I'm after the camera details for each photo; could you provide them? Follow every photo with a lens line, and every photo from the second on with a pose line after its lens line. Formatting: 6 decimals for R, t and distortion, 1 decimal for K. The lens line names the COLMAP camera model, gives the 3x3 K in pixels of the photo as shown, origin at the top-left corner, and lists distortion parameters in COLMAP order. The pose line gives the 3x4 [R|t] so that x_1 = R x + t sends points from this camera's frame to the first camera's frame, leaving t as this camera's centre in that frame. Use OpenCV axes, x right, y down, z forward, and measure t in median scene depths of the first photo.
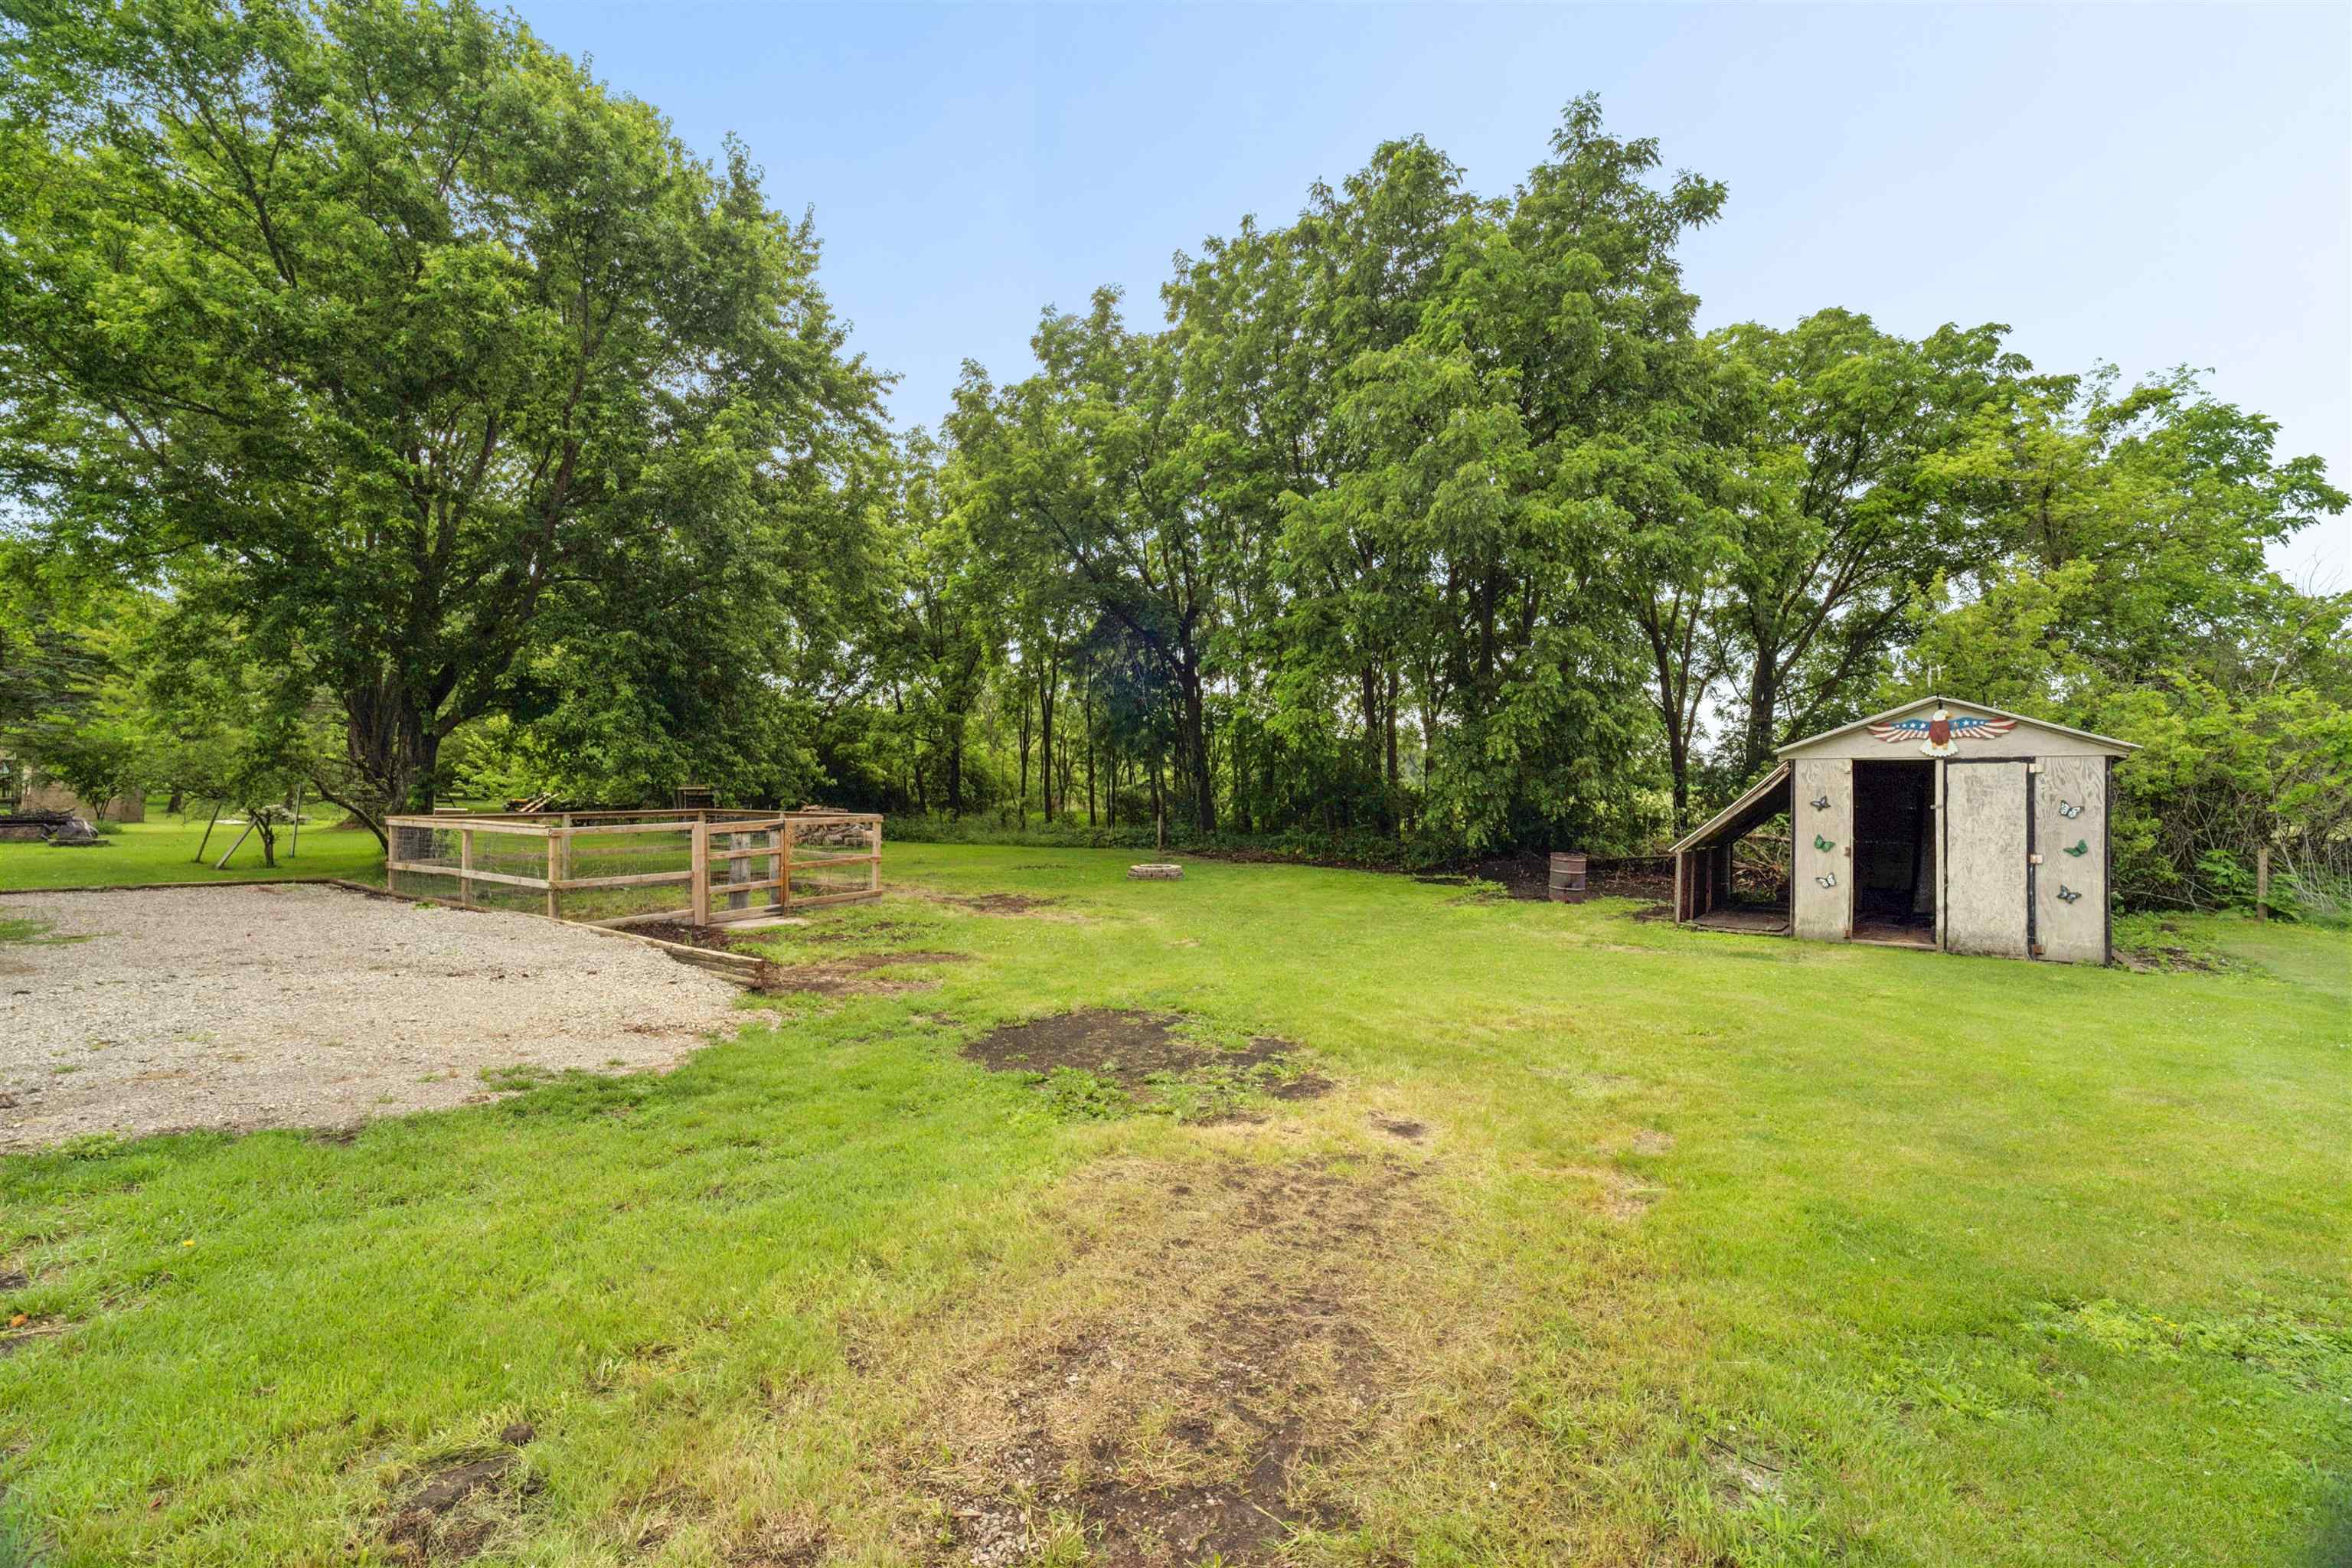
lens RADIAL K [[1004.7, 0, 1143.6], [0, 1004.7, 793.0], [0, 0, 1]] dist [0.000140, -0.000304]
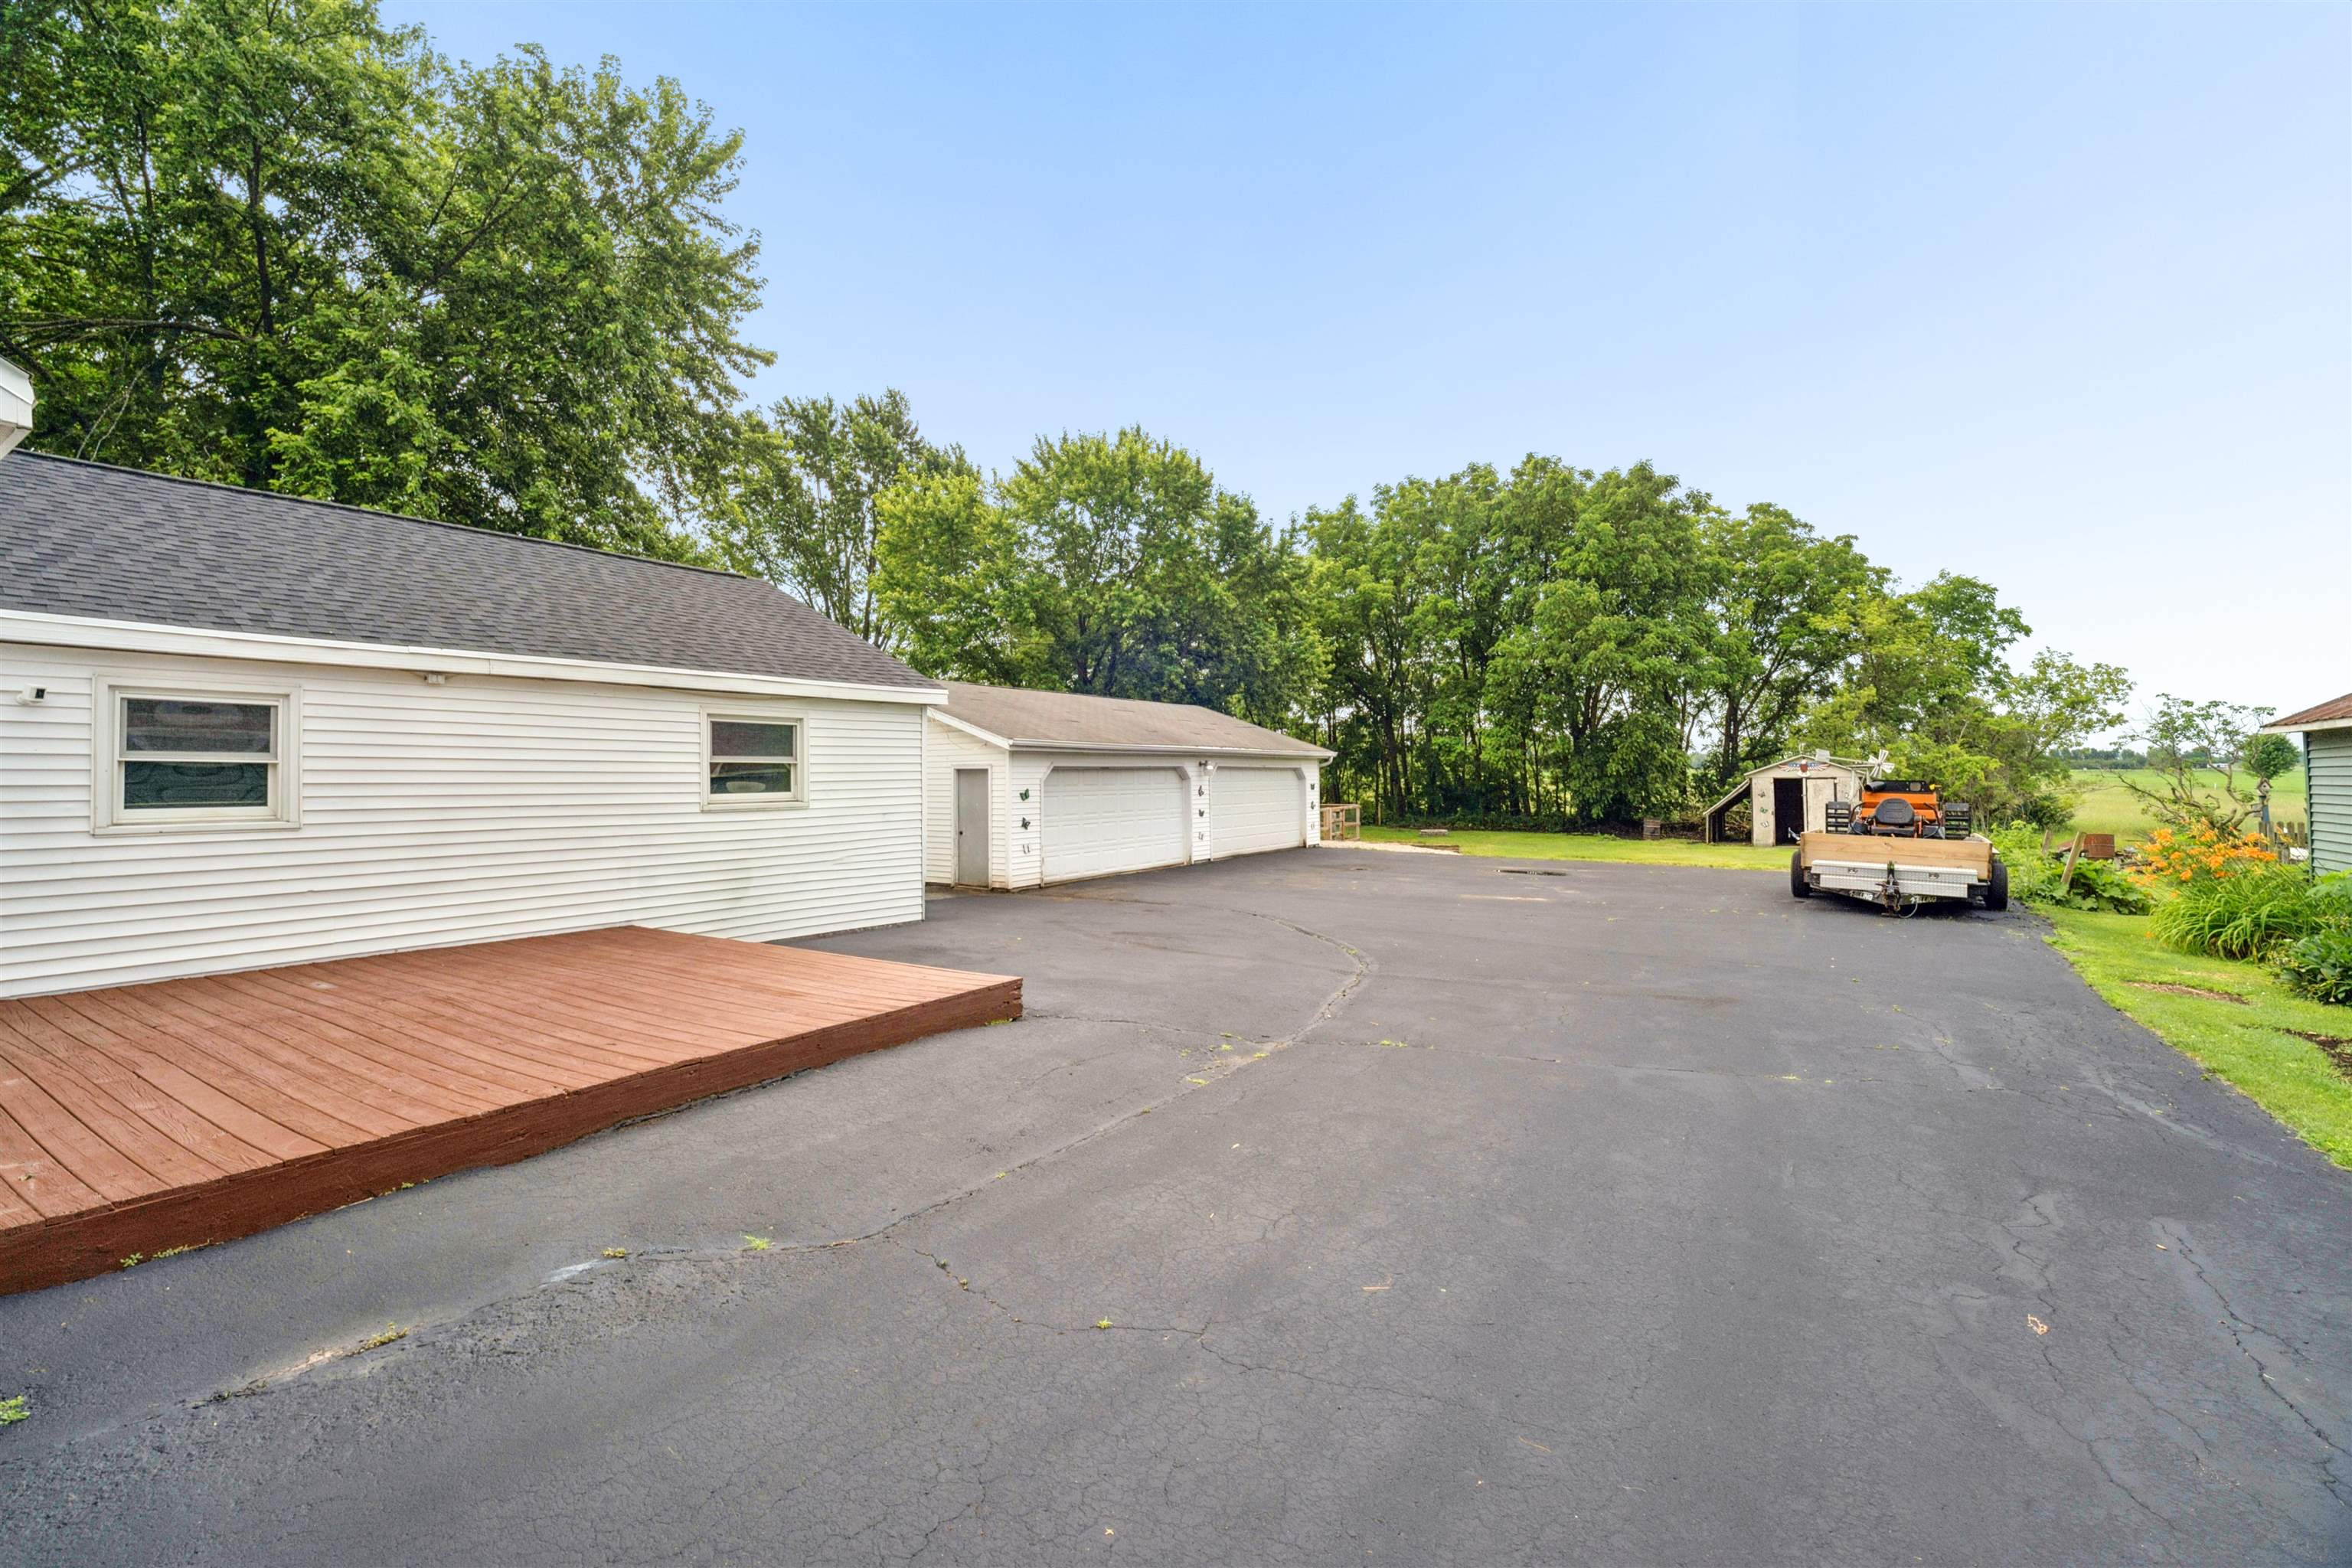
lens RADIAL K [[943.0, 0, 1173.3], [0, 943.0, 771.8], [0, 0, 1]] dist [-0.000240, -0.000068]
pose [[0.999587, -0.016257, 0.023702, -0.793388], [0.016644, 0.999730, -0.016204, -0.030541], [-0.023432, 0.016592, 0.999588, -1.231194]]
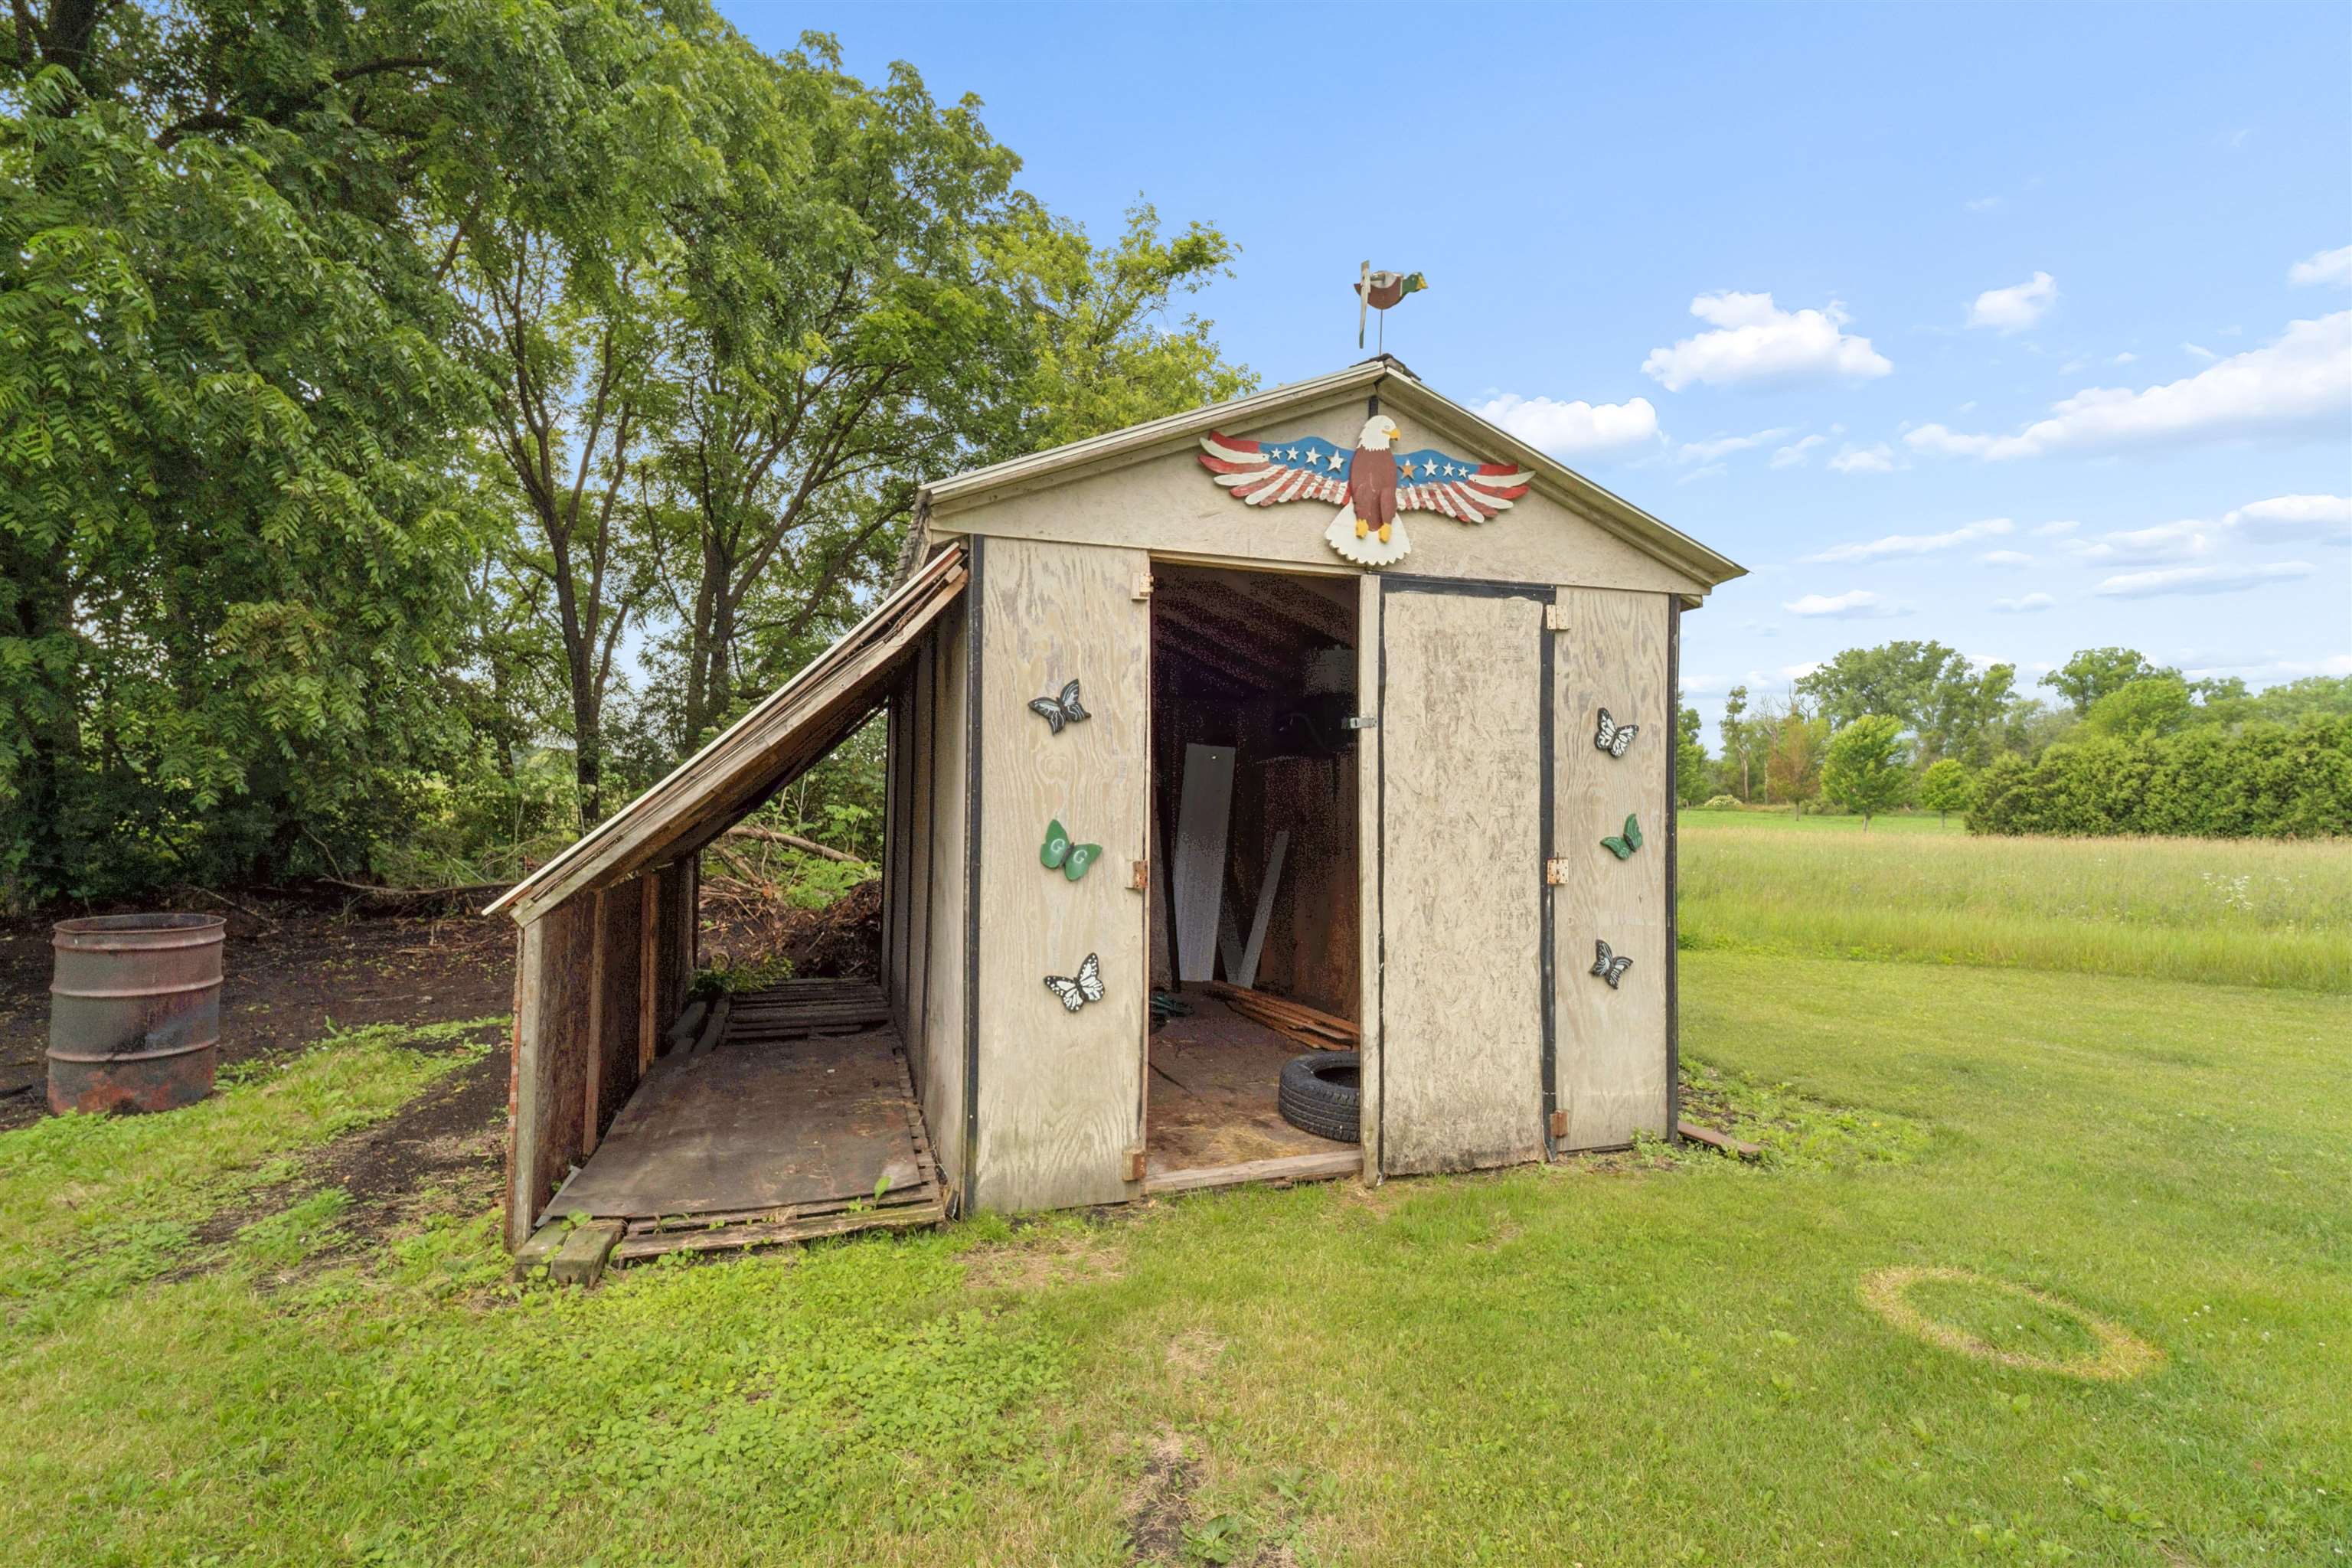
lens RADIAL K [[1004.7, 0, 1143.6], [0, 1004.7, 793.0], [0, 0, 1]] dist [0.000140, -0.000304]
pose [[0.548784, 0.004693, 0.835951, 0.404795], [-0.004655, 0.999986, -0.002557, 0.031094], [-0.835951, -0.002488, 0.548798, 0.736529]]
